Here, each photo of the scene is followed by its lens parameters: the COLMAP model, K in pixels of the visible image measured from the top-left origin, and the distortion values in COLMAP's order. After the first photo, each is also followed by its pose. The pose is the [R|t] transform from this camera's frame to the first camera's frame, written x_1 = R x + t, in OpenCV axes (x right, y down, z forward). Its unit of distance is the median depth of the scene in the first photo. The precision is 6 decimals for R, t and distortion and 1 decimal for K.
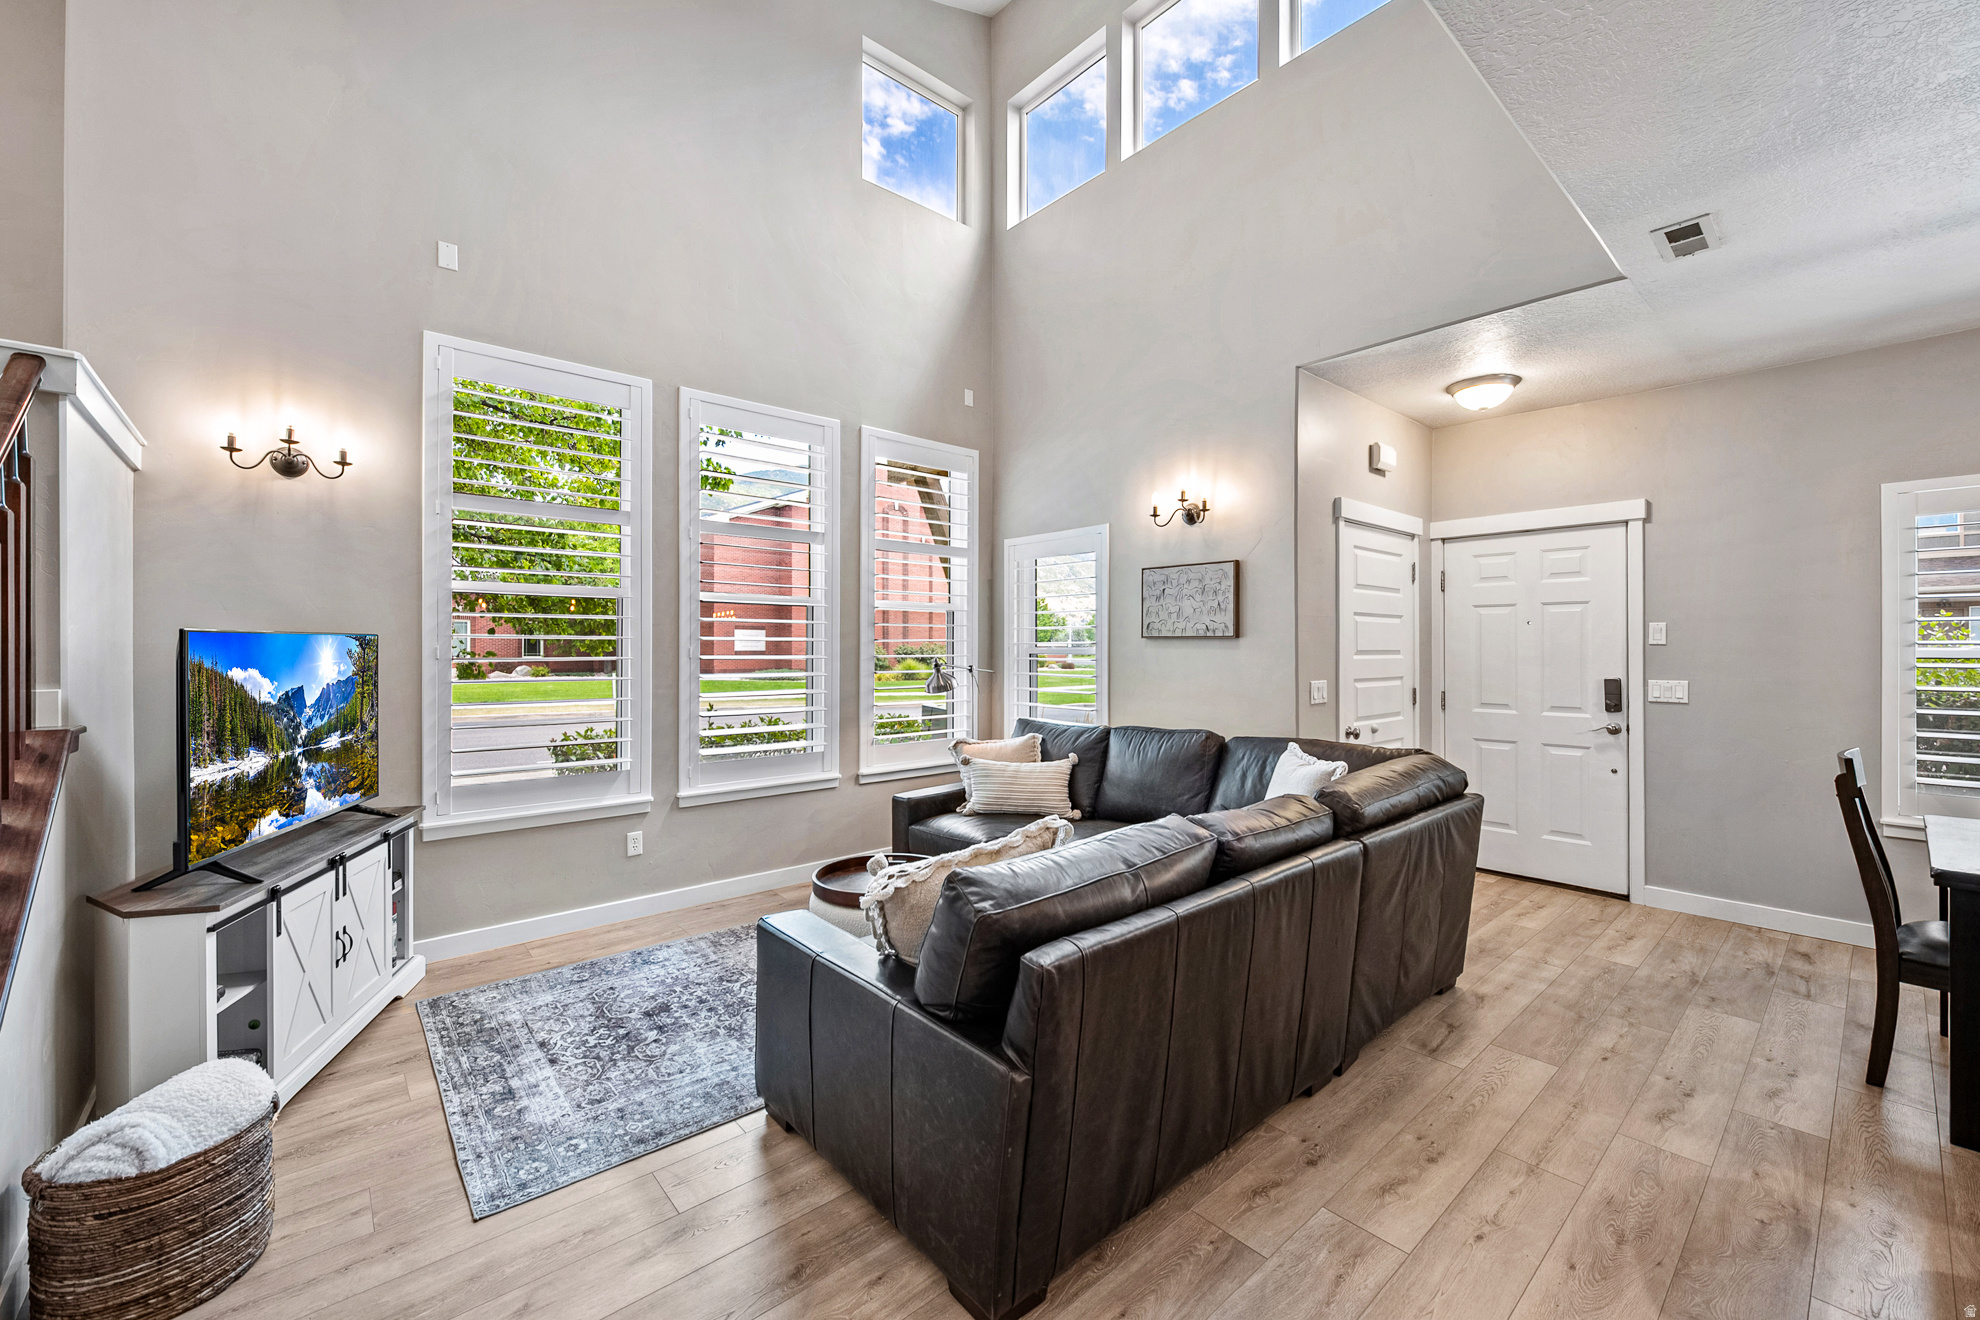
lens RADIAL K [[777.3, 0, 989.1], [0, 777.3, 655.3], [0, 0, 1]] dist [0.001209, -0.000264]
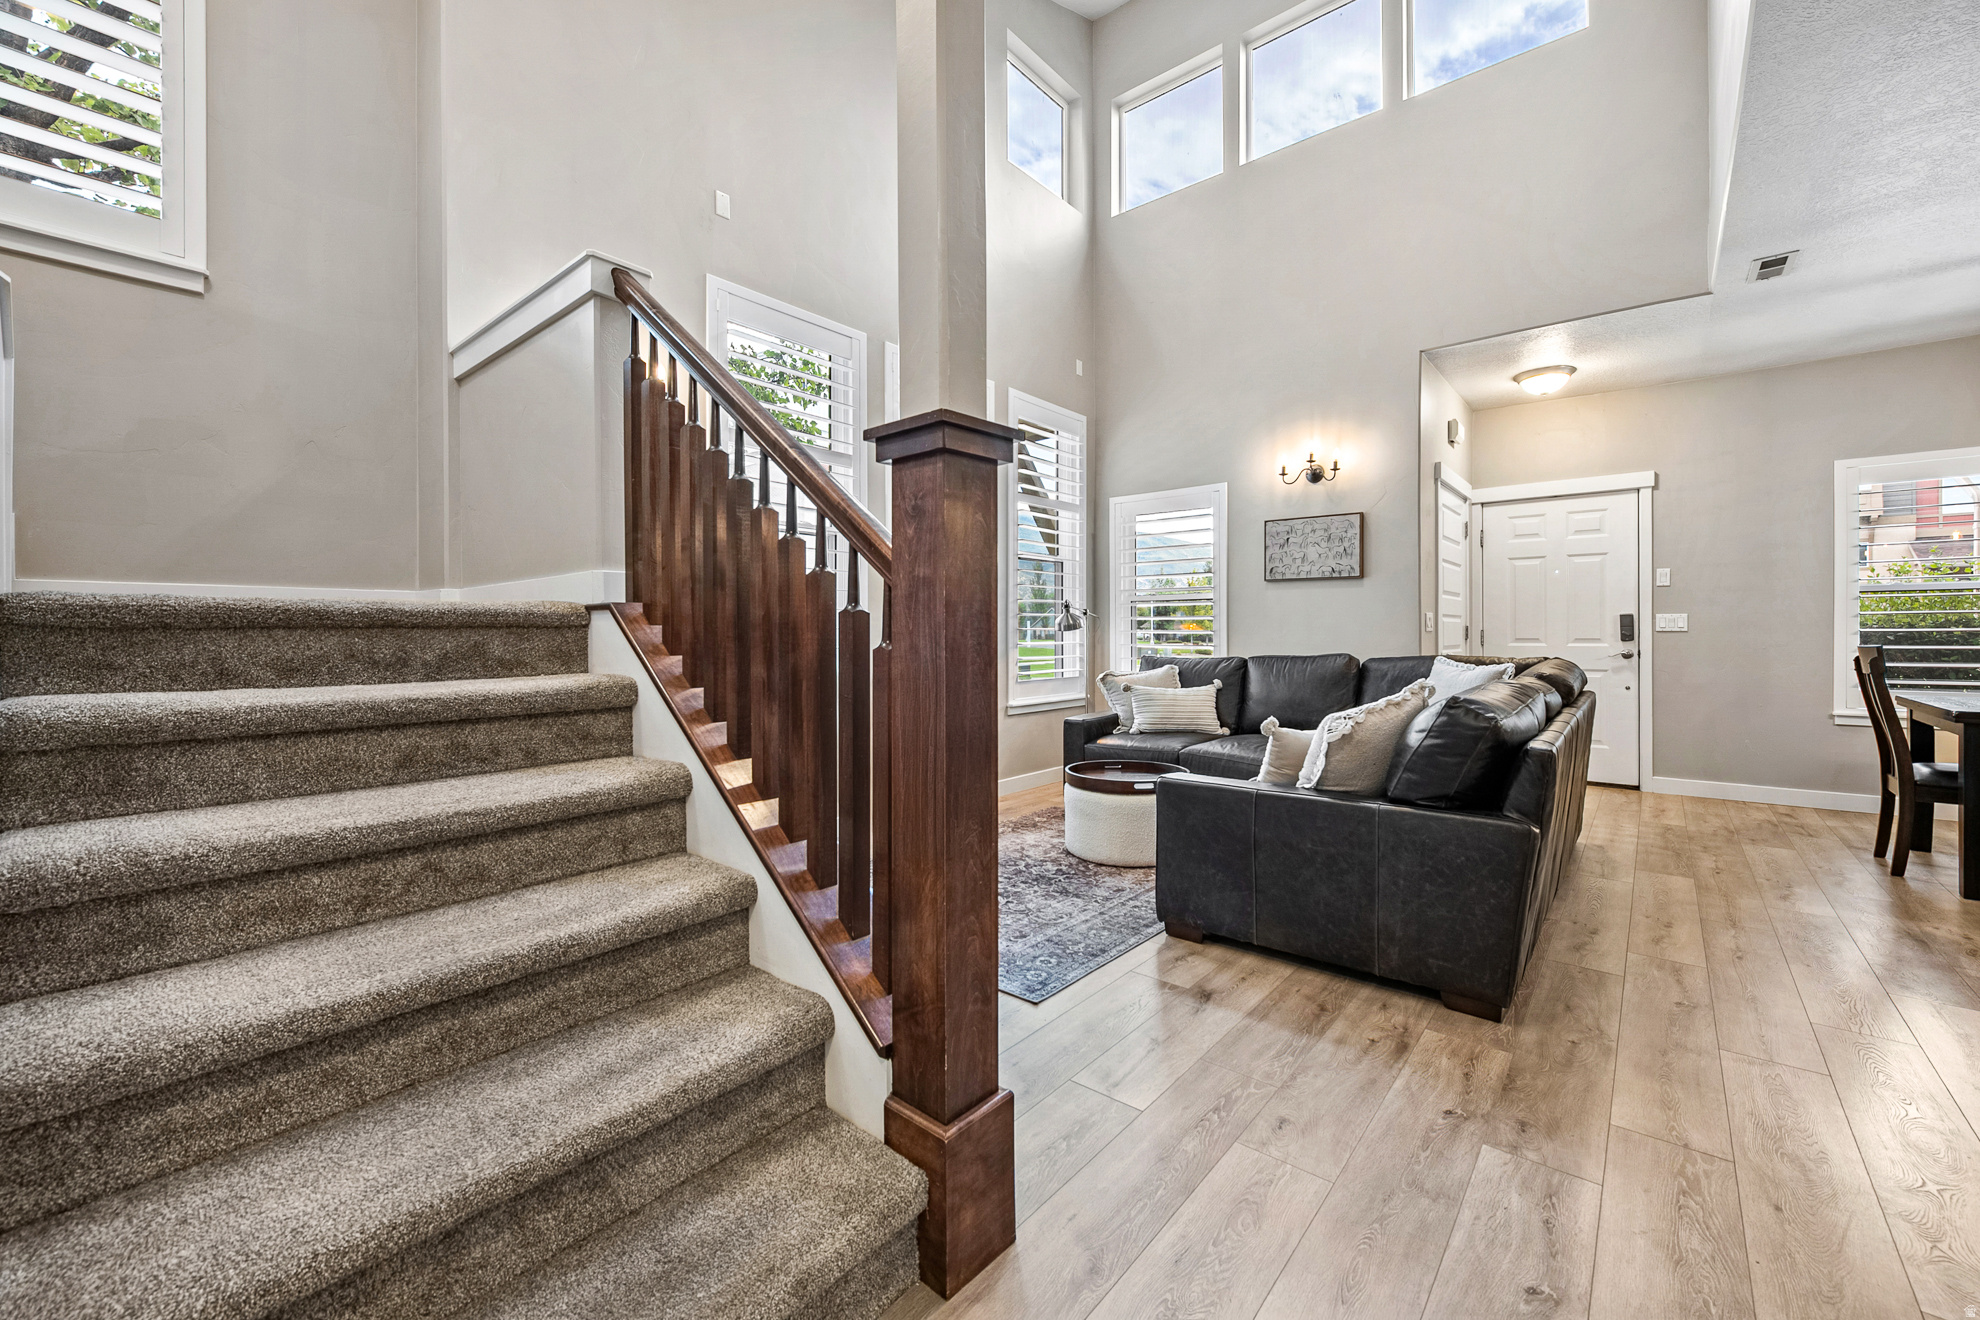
lens RADIAL K [[777.3, 0, 989.9], [0, 777.3, 644.6], [0, 0, 1]] dist [0.001209, -0.000264]
pose [[0.989042, -0.004785, 0.147555, -0.406359], [0.003863, 0.999971, 0.006531, 0.067831], [-0.147582, -0.005890, 0.989032, -0.090337]]
